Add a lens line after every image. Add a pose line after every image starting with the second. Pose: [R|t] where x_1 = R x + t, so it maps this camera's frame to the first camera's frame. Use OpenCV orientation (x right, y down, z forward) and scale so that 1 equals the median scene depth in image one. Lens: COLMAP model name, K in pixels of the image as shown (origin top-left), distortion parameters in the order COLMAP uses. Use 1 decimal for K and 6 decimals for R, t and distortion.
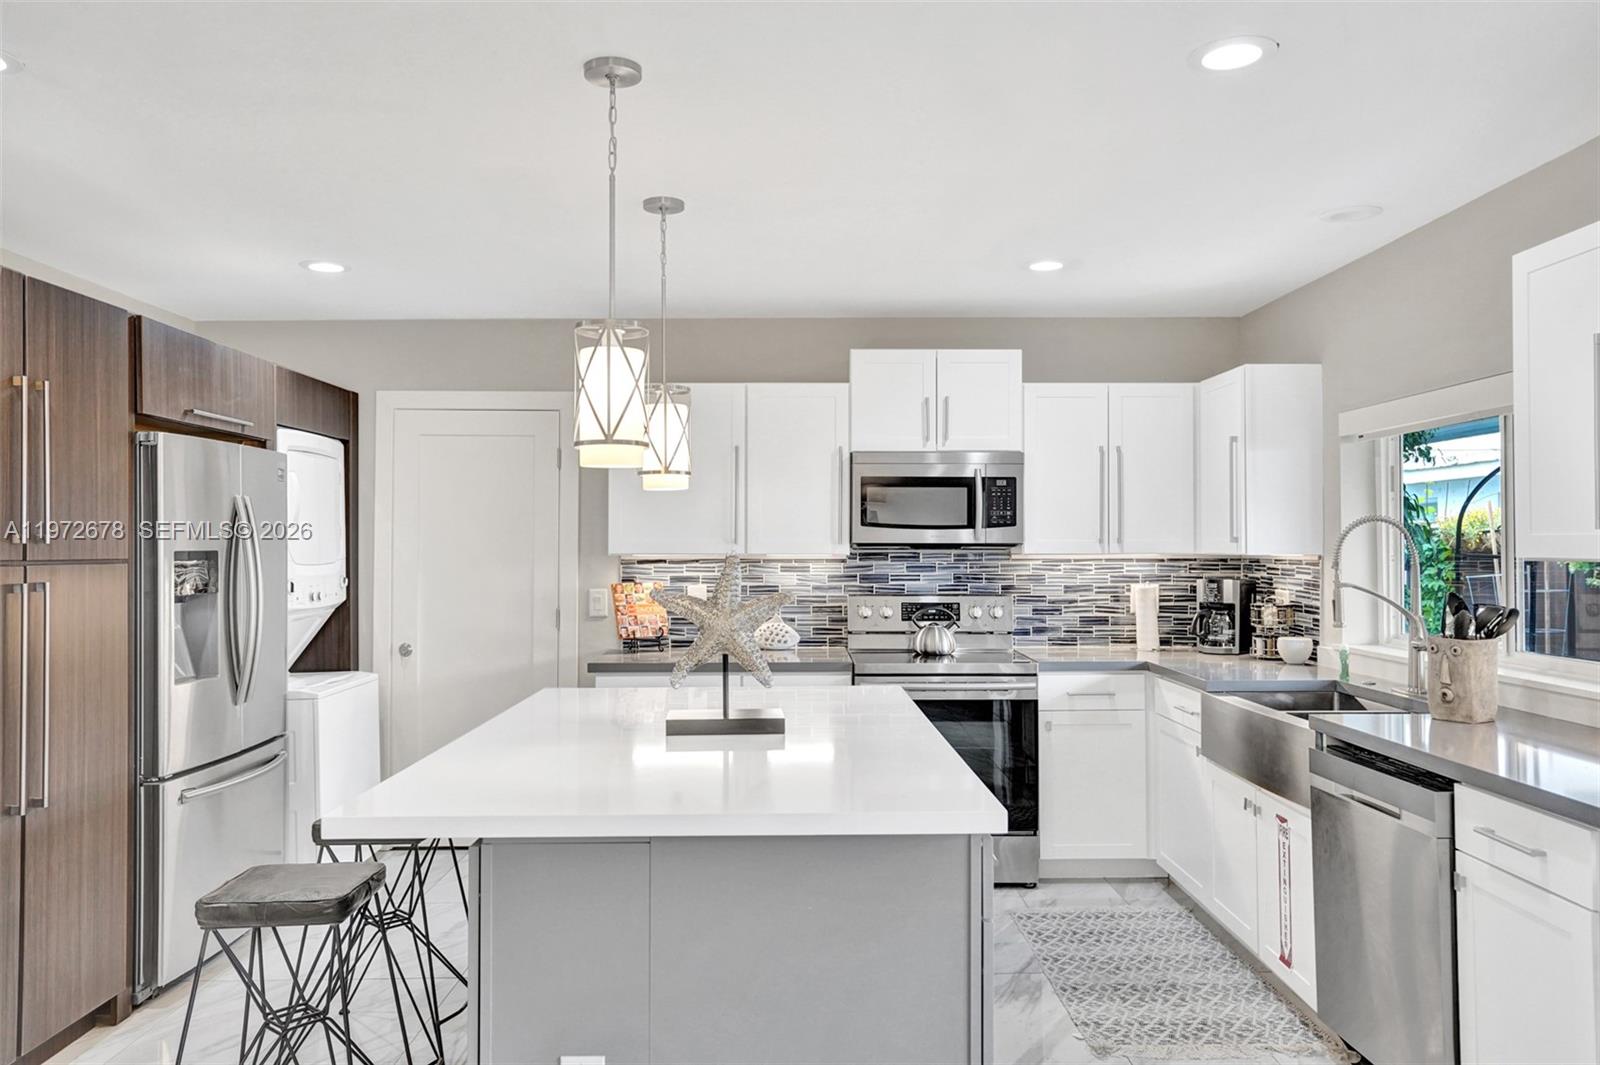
lens RADIAL K [[1183.8, 0, 808.1], [0, 1183.8, 531.4], [0, 0, 1]] dist [-0.000275, 0.006686]
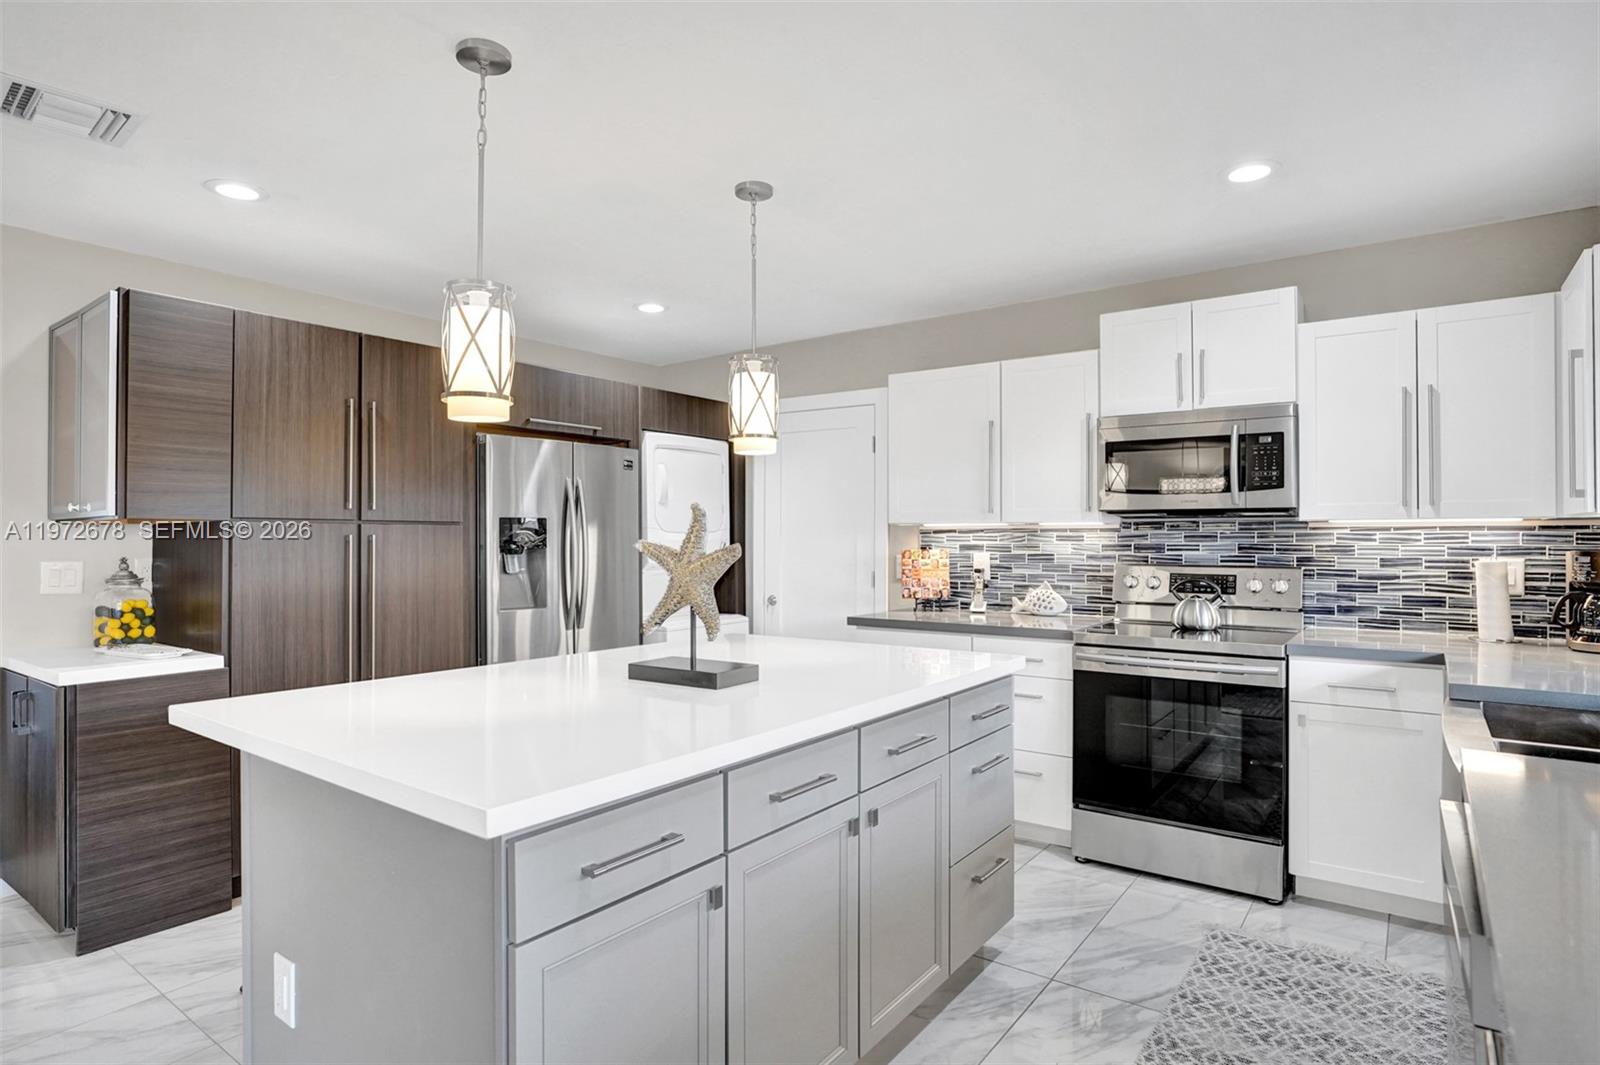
lens RADIAL K [[862.6, 0, 806.5], [0, 862.6, 527.3], [0, 0, 1]] dist [-0.035667, 0.009611]
pose [[0.794127, -0.006530, -0.607716, 0.276363], [0.006544, 0.999976, -0.002195, 0.023670], [0.607716, -0.002234, 0.794151, 0.283200]]
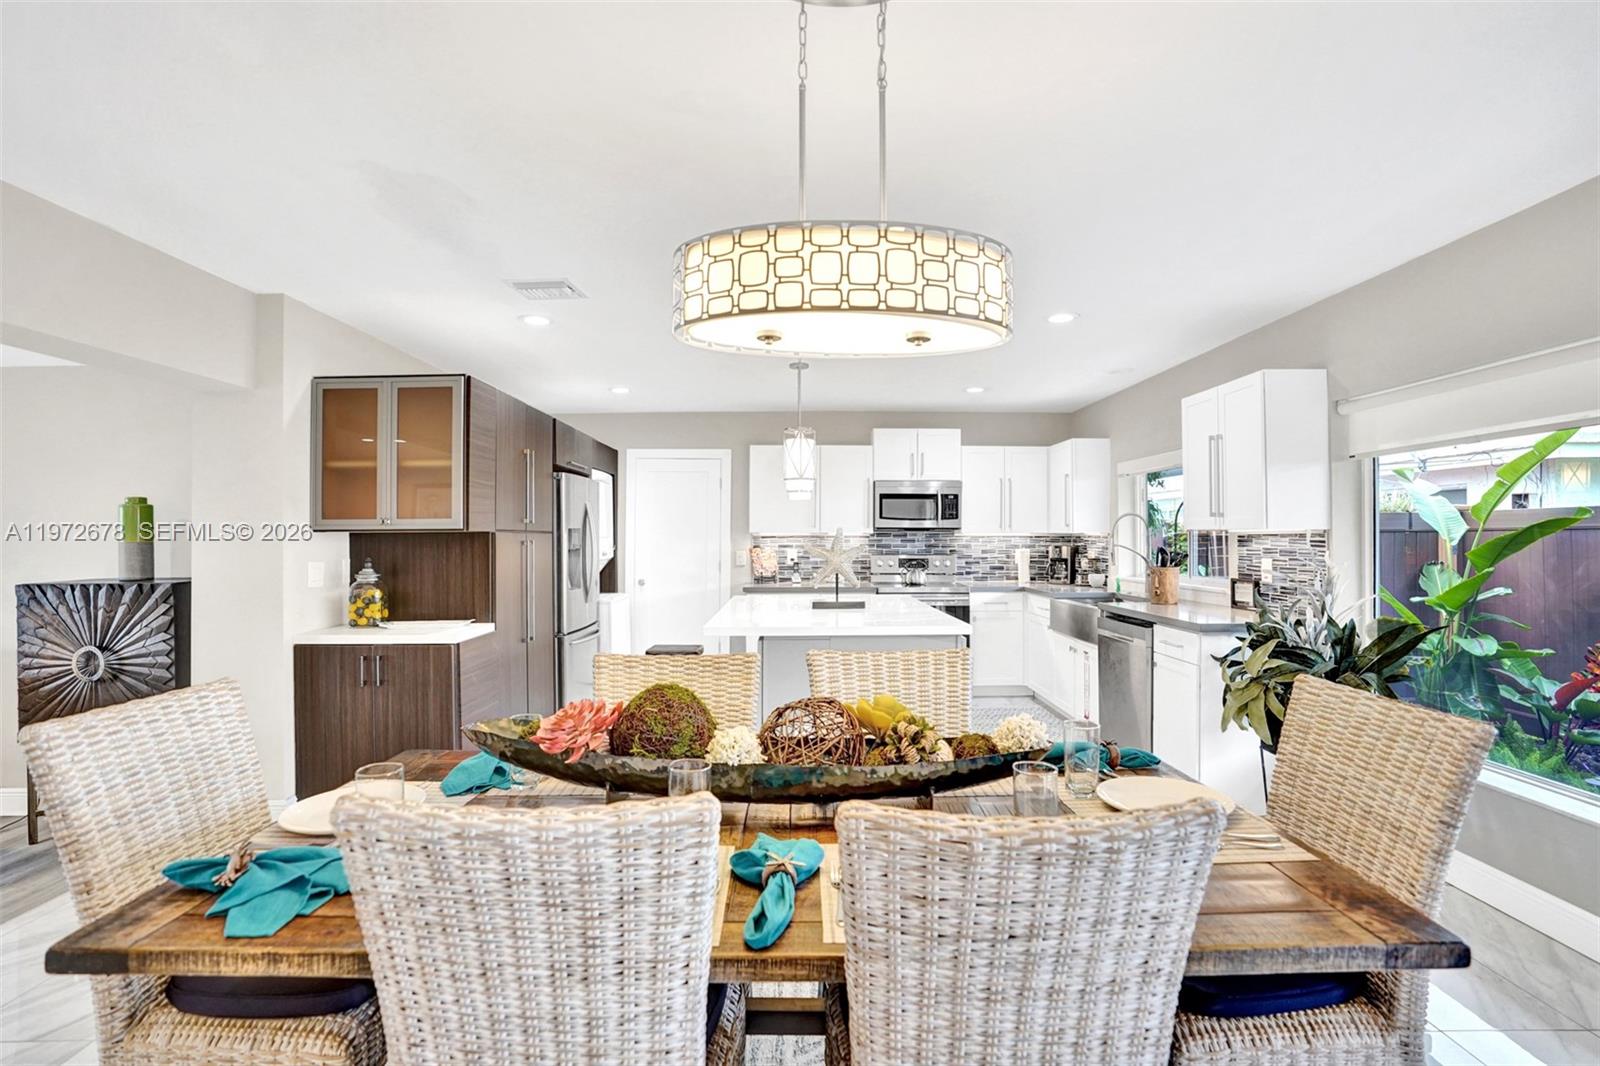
lens RADIAL K [[772.0, 0, 807.3], [0, 772.0, 528.3], [0, 0, 1]] dist [-0.058483, 0.016392]
pose [[0.999956, 0.001697, 0.009272, -0.085290], [-0.001701, 0.999998, 0.000394, 0.011015], [-0.009271, -0.000410, 0.999957, -0.272783]]
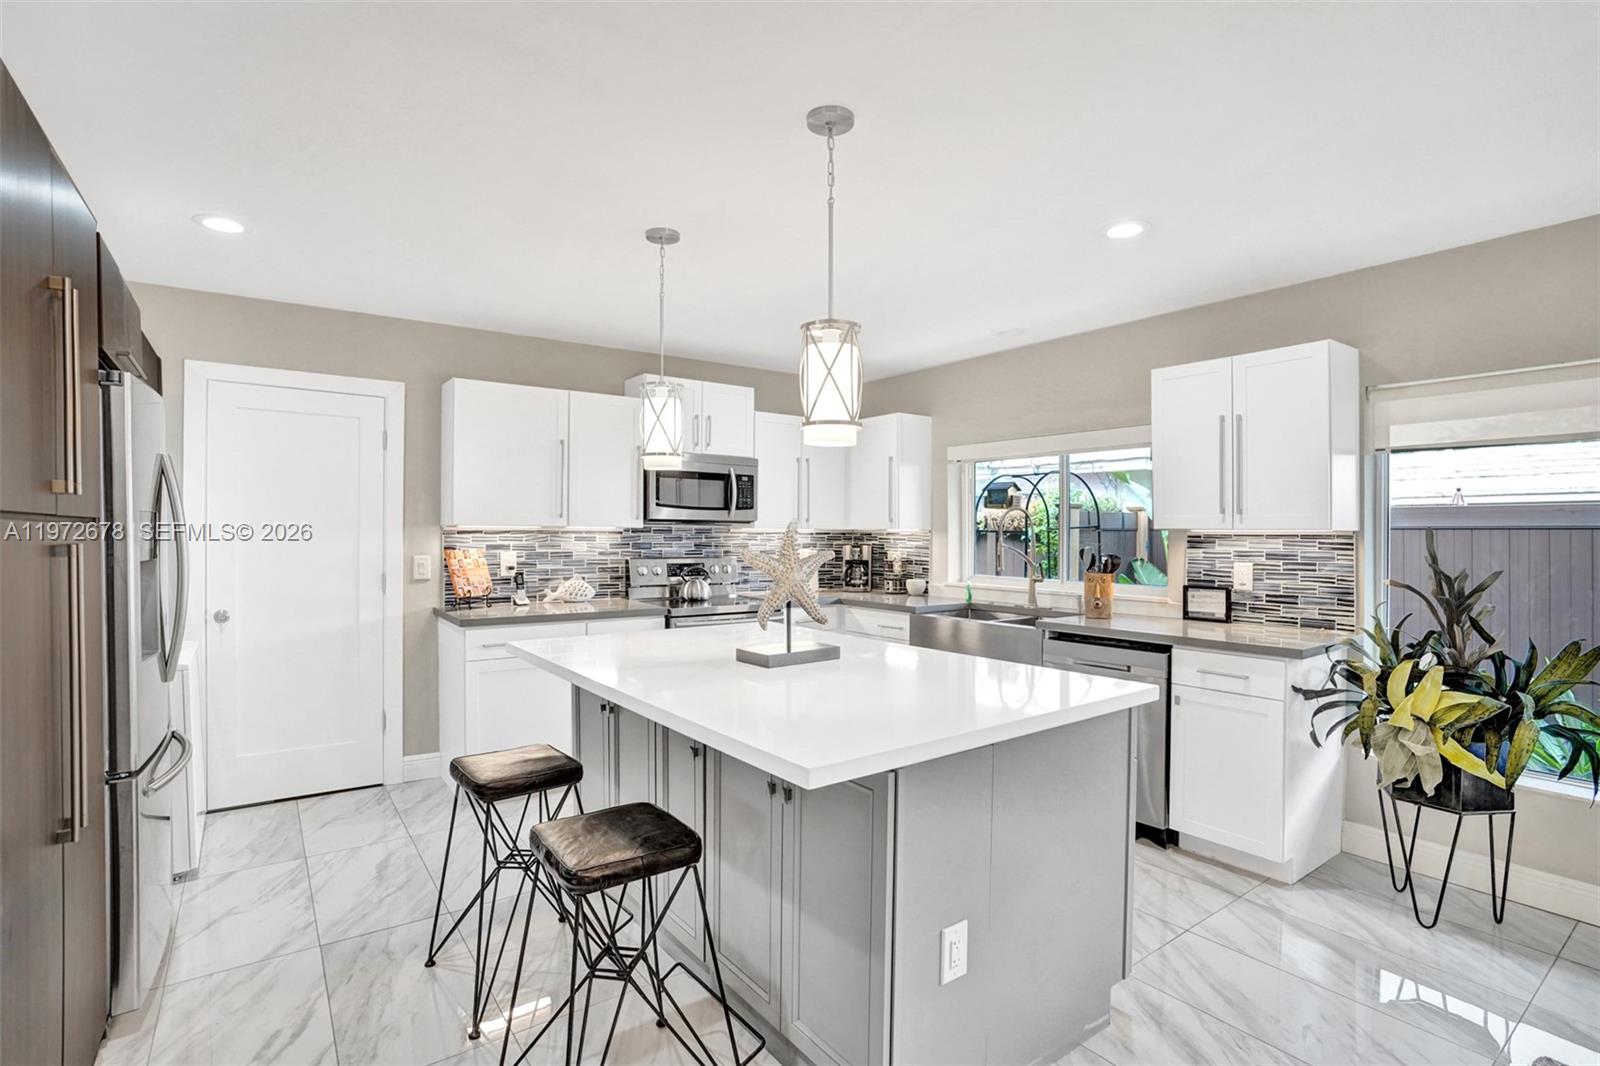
lens RADIAL K [[772.0, 0, 807.2], [0, 772.0, 530.4], [0, 0, 1]] dist [-0.058483, 0.016392]
pose [[0.808755, 0.008084, 0.588090, -0.324990], [-0.014979, 0.999864, 0.006854, 0.014083], [-0.587955, -0.014352, 0.808766, 0.193112]]
